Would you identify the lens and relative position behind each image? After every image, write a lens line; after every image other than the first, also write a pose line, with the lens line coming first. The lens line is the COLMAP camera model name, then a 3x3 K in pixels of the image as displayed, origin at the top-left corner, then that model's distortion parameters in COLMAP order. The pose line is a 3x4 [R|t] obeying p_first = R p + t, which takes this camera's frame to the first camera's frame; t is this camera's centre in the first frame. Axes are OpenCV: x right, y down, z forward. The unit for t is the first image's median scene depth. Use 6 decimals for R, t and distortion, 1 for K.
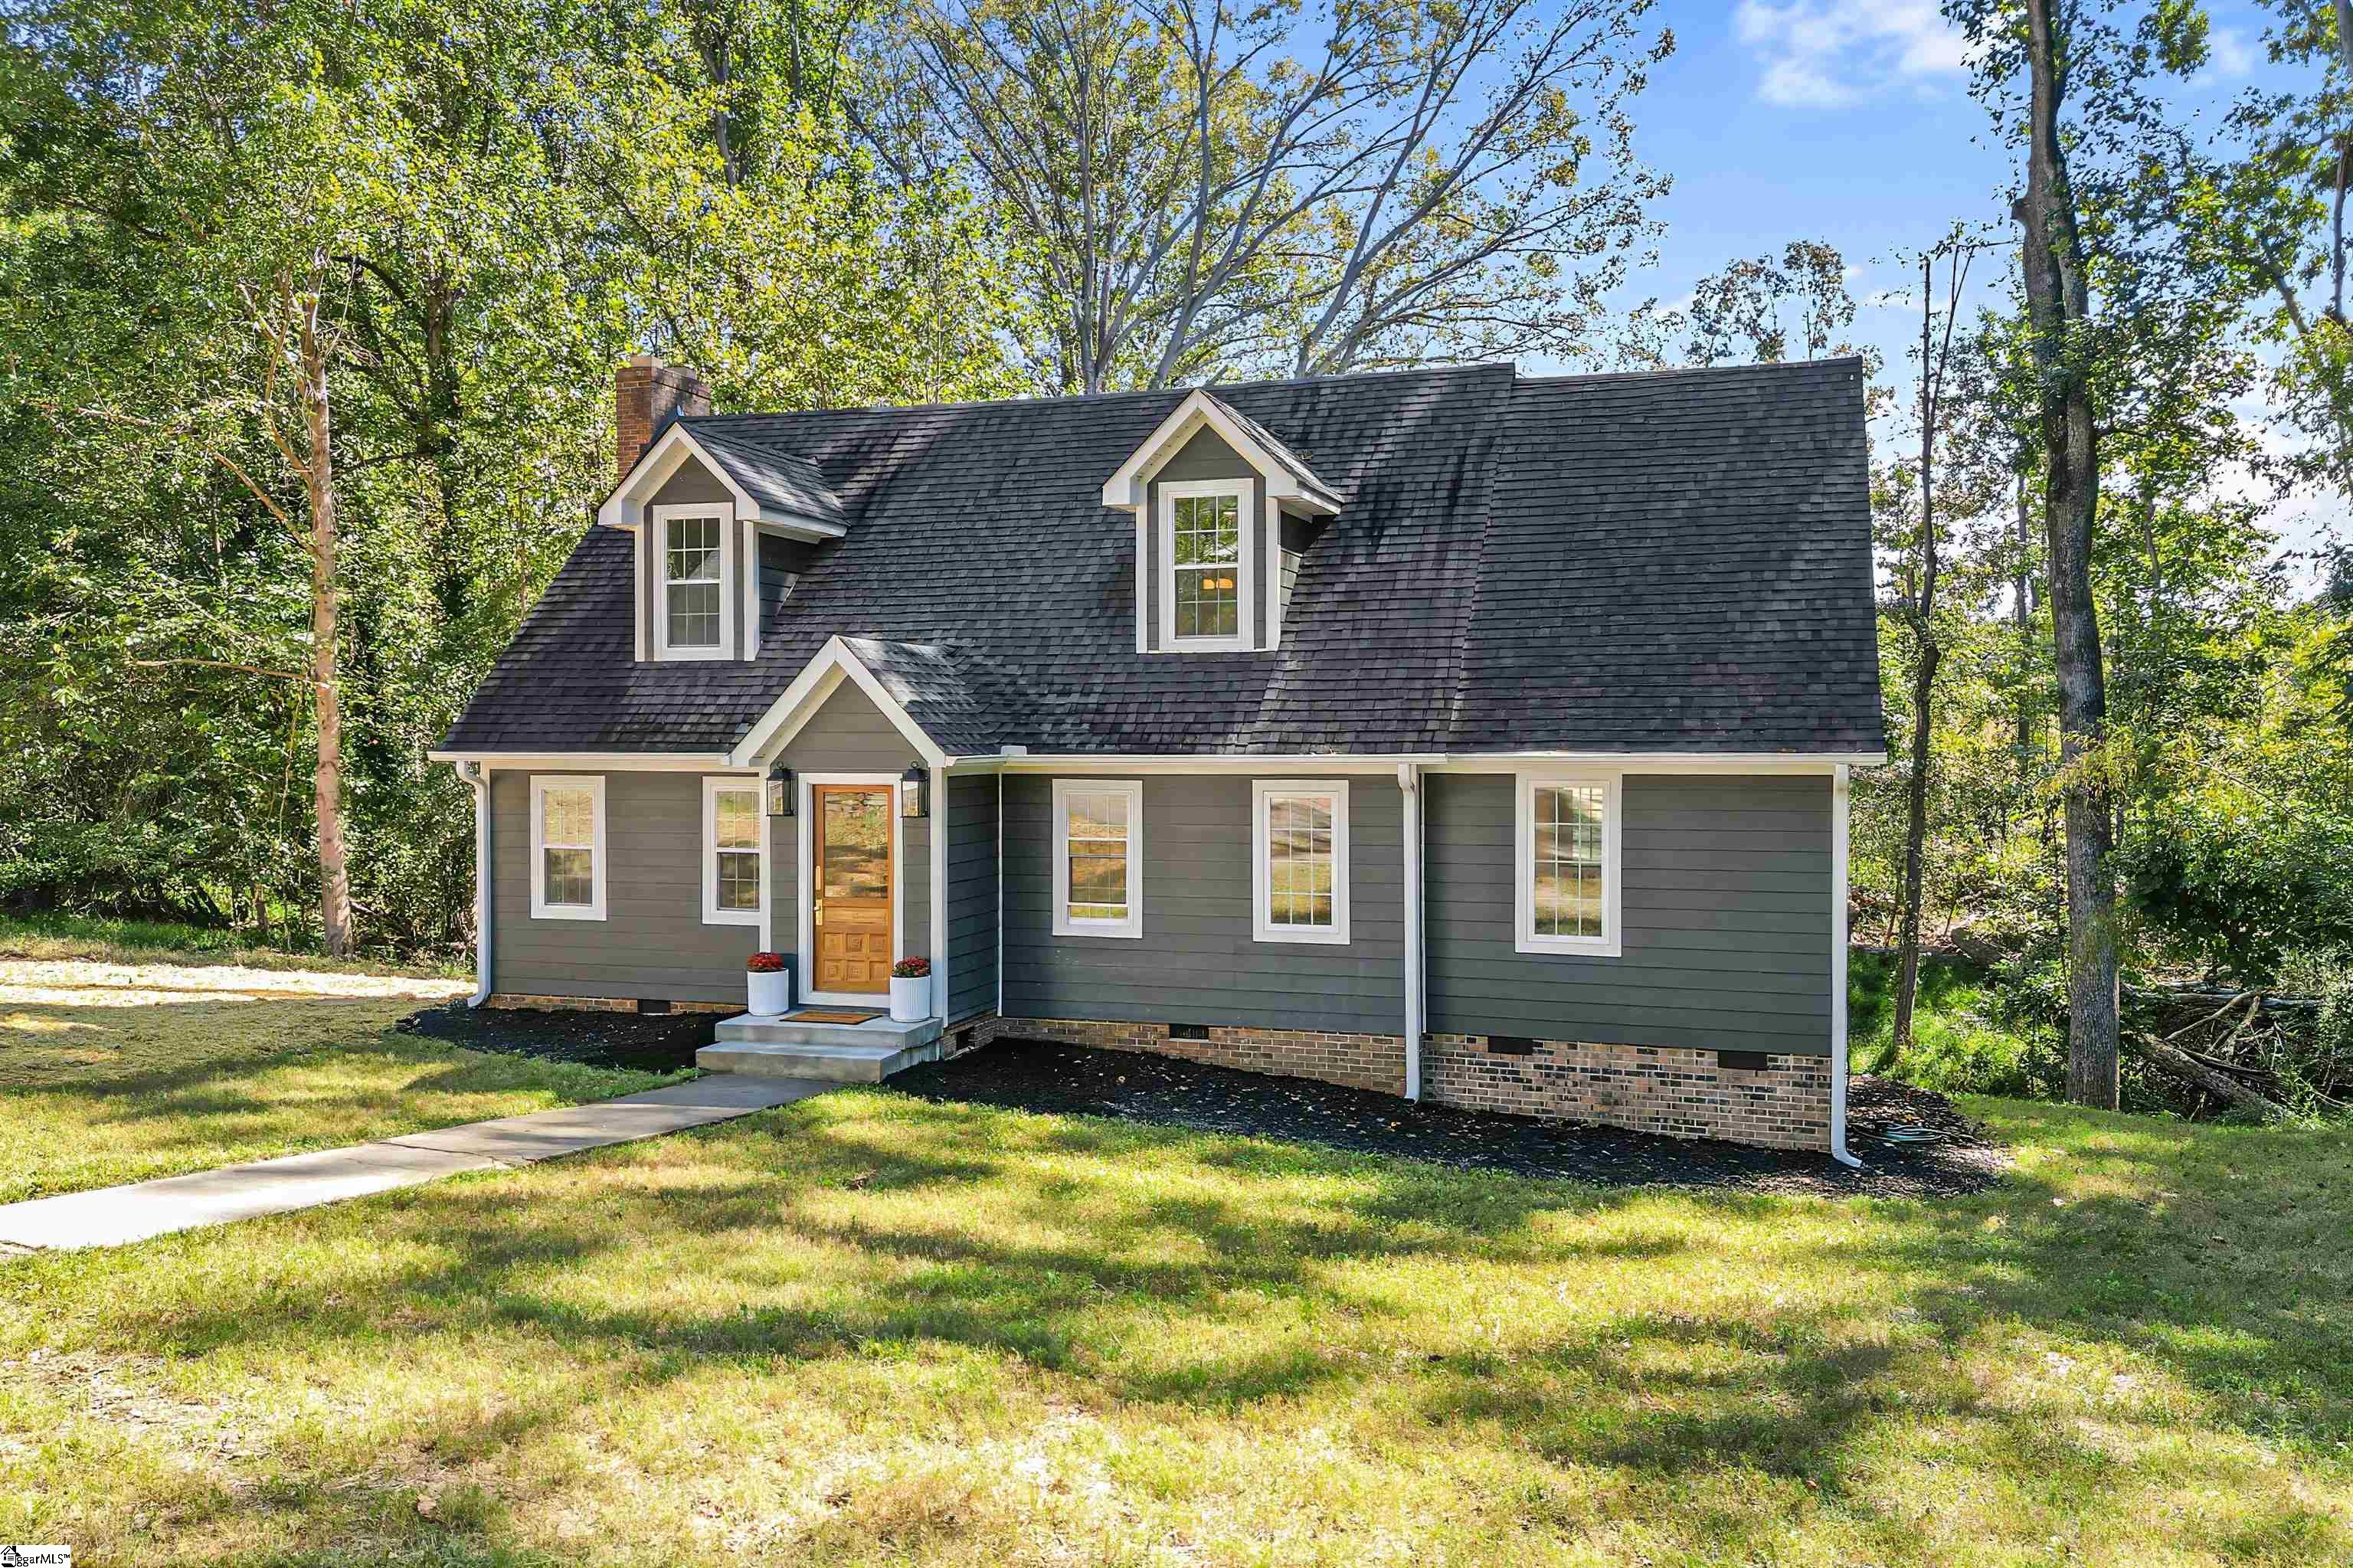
lens RADIAL K [[1615.9, 0, 1171.8], [0, 1615.9, 769.8], [0, 0, 1]] dist [0.048854, 0.001037]
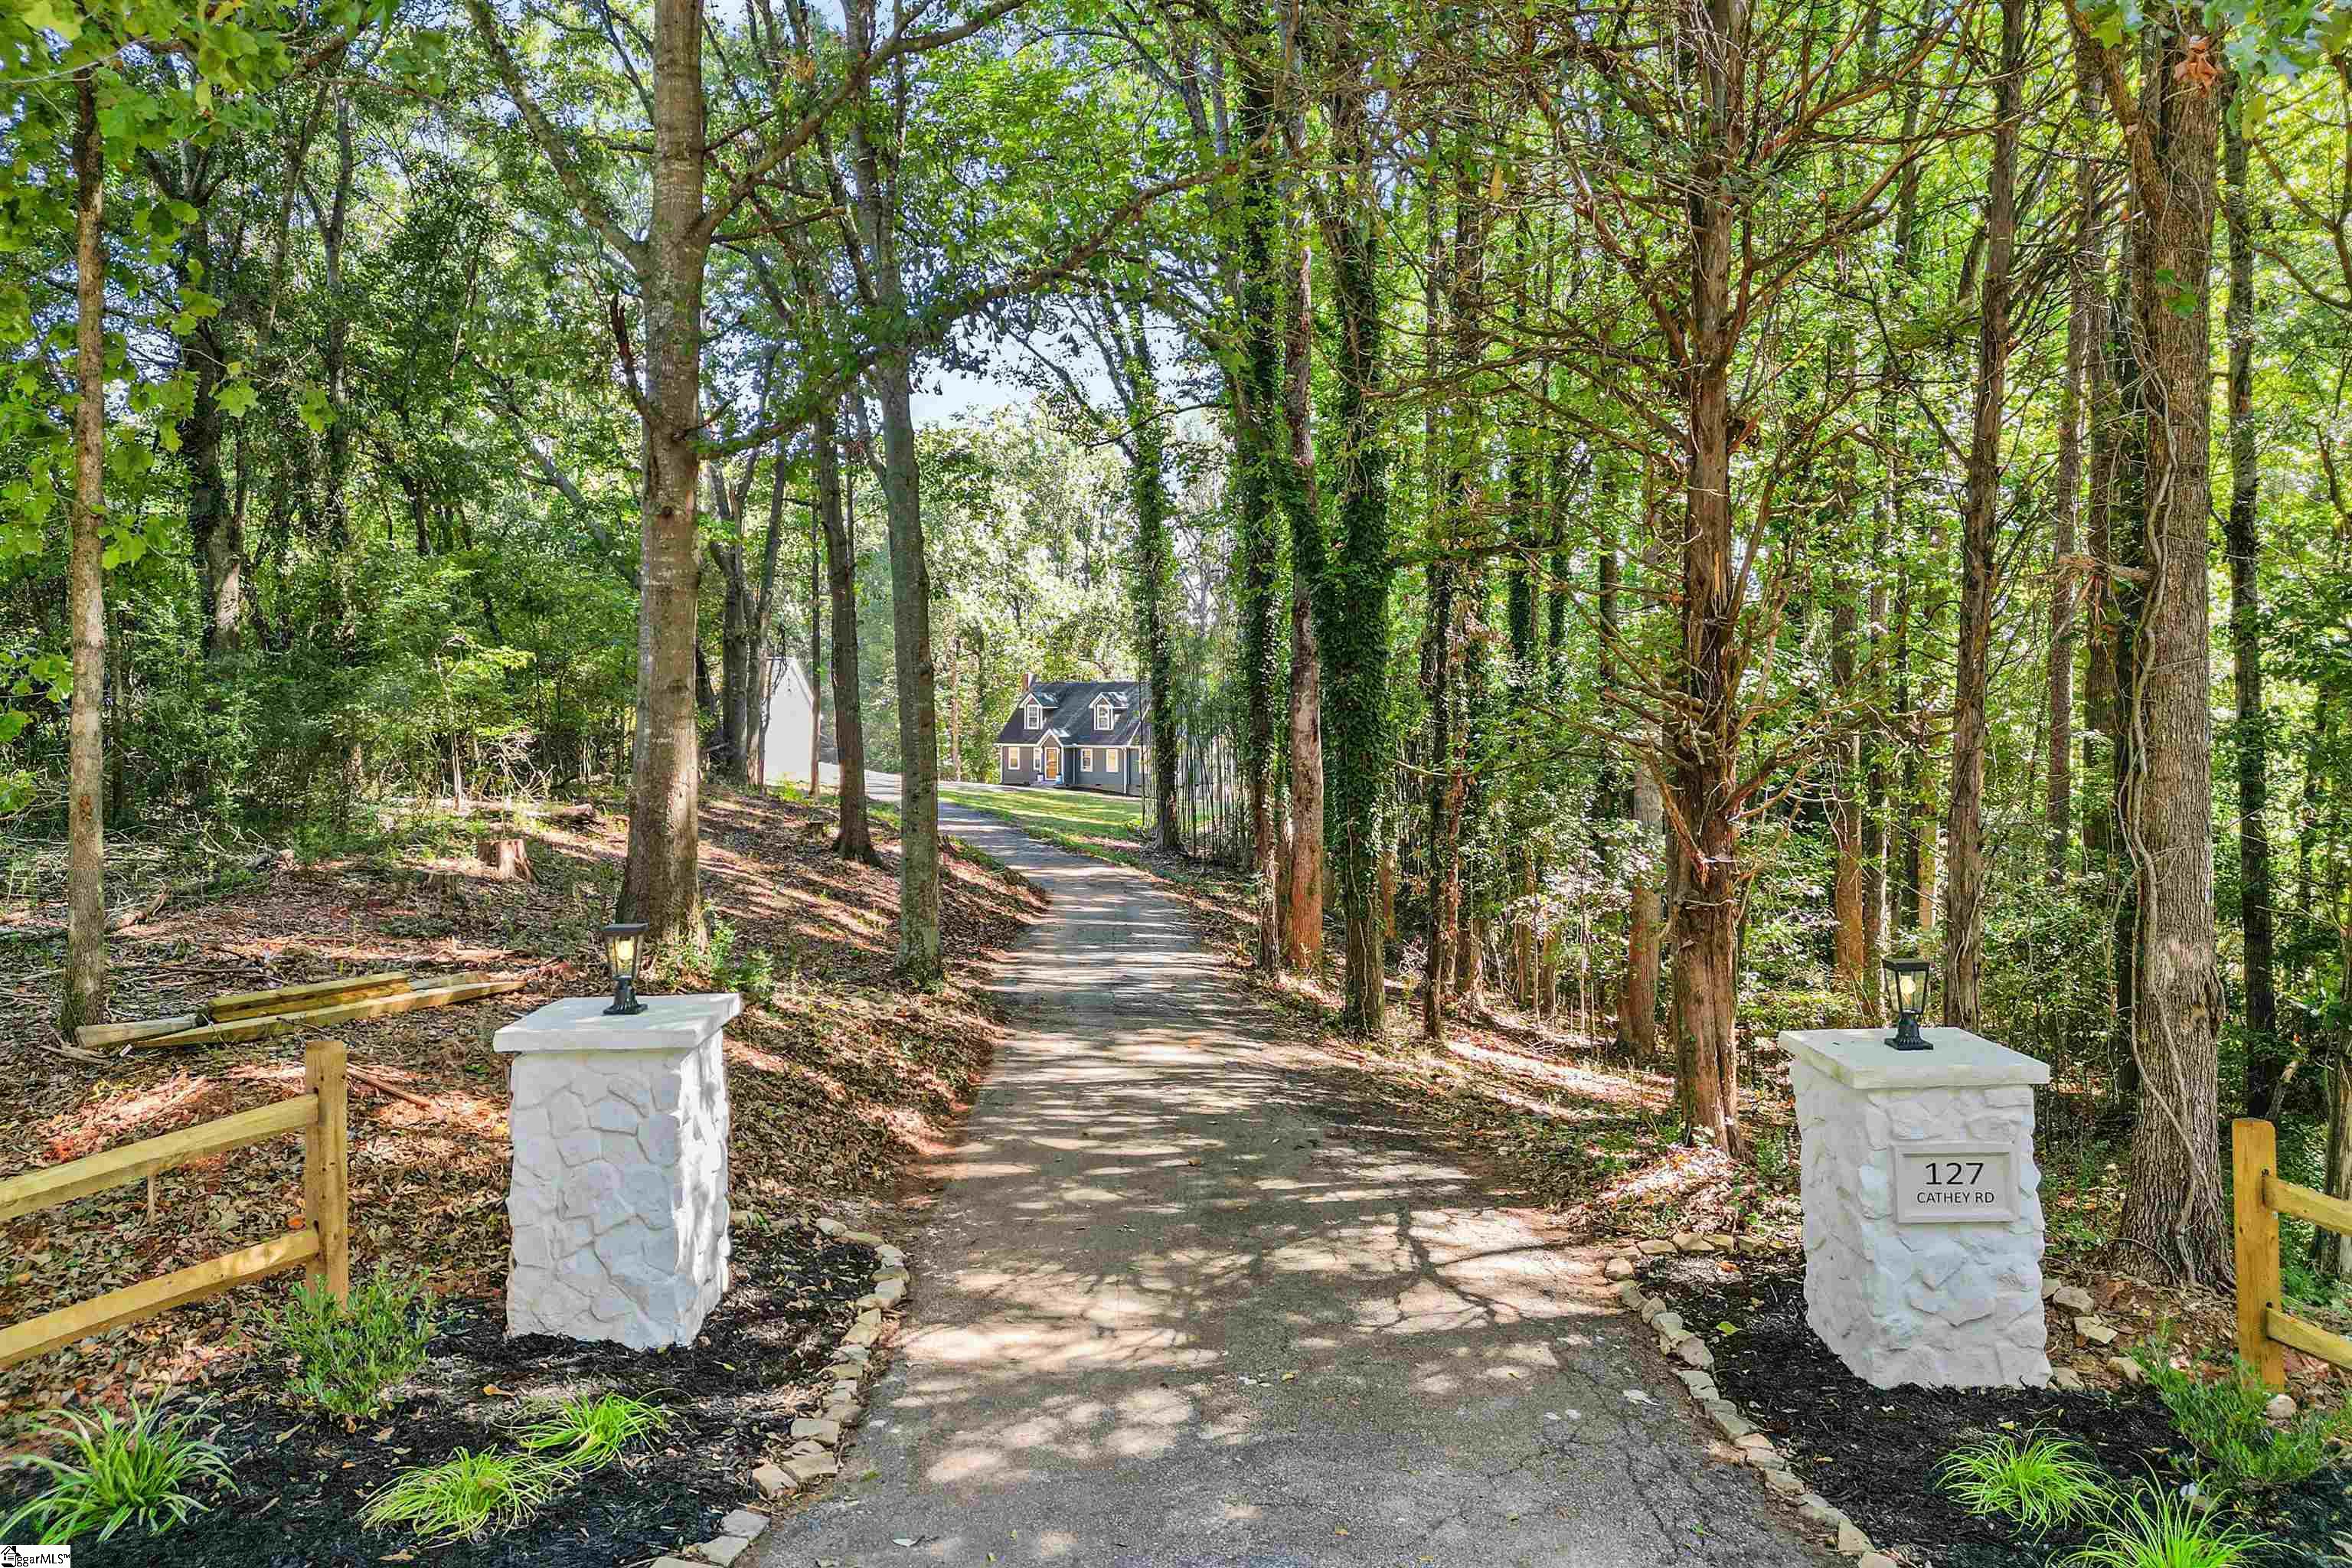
lens RADIAL K [[1615.1, 0, 1181.9], [0, 1615.1, 789.3], [0, 0, 1]] dist [0.048854, 0.001037]
pose [[0.970218, 0.014500, -0.241798, 1.959960], [-0.006259, 0.999374, 0.034814, -0.060574], [0.242152, -0.032264, 0.969702, -5.427204]]
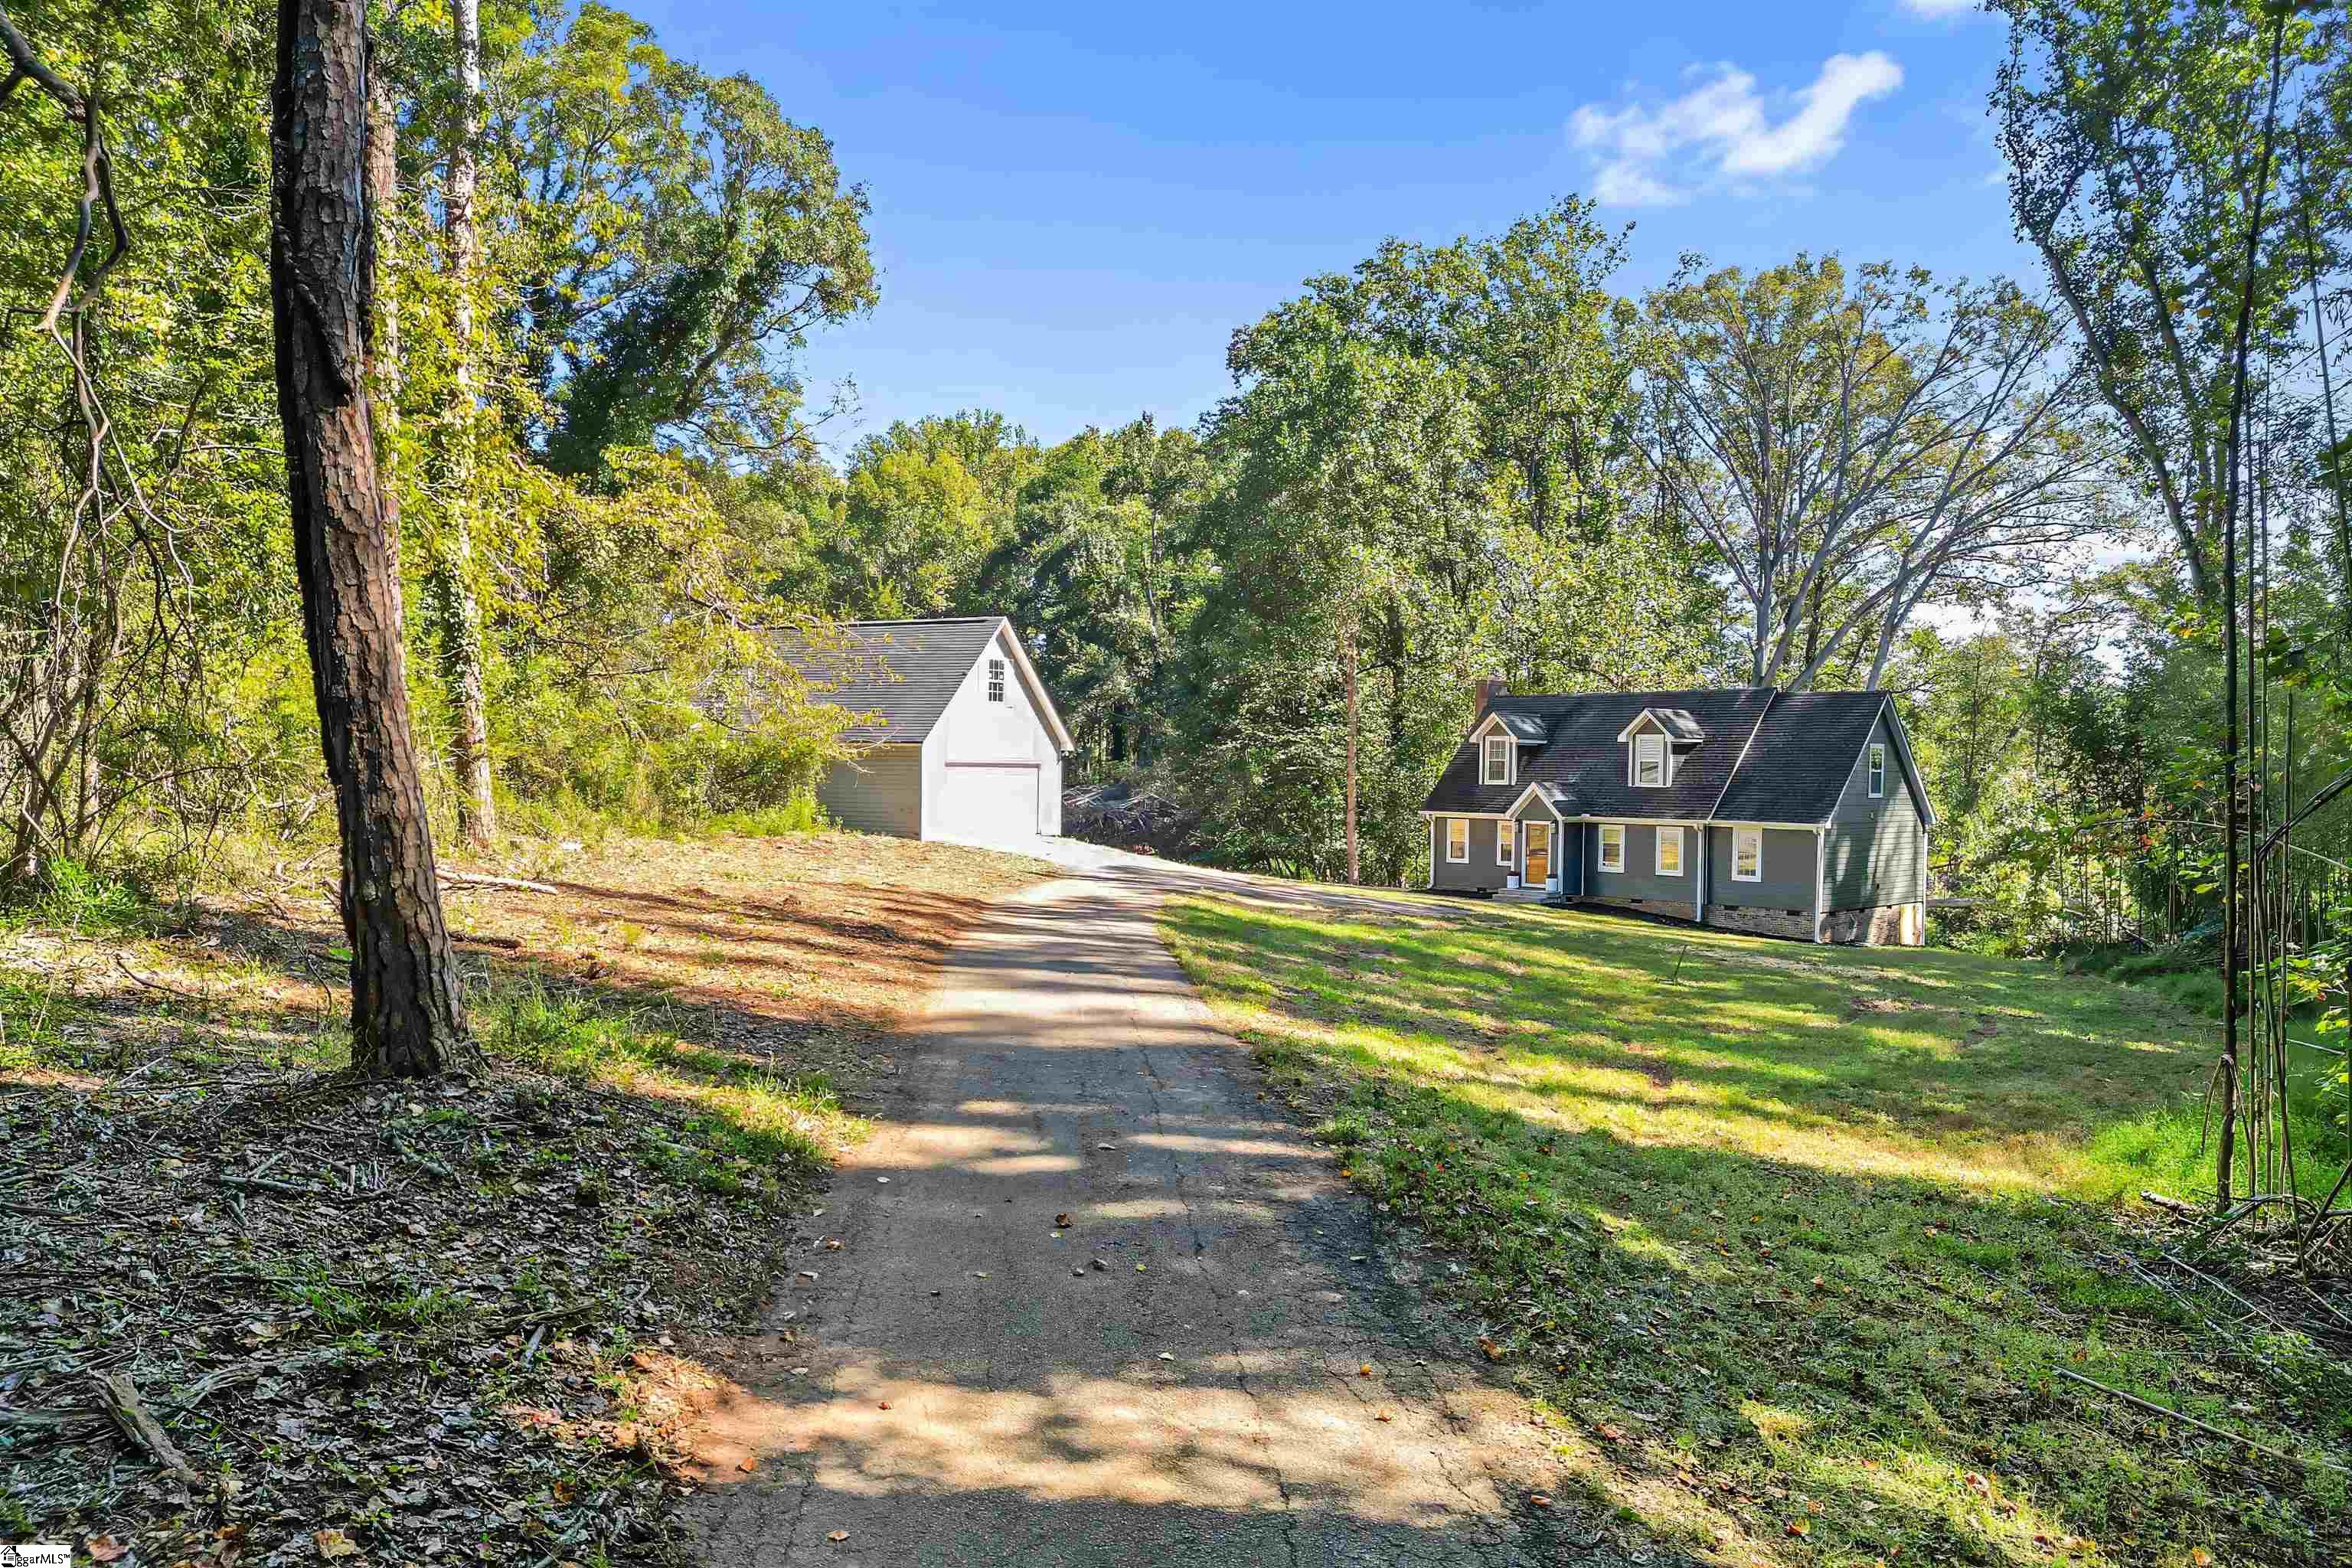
lens RADIAL K [[1615.1, 0, 1173.2], [0, 1615.1, 789.1], [0, 0, 1]] dist [0.048854, 0.001037]
pose [[0.874654, 0.017750, -0.484422, 0.763856], [-0.025383, 0.999635, -0.009201, -0.013481], [0.484082, 0.020344, 0.874786, -2.310288]]
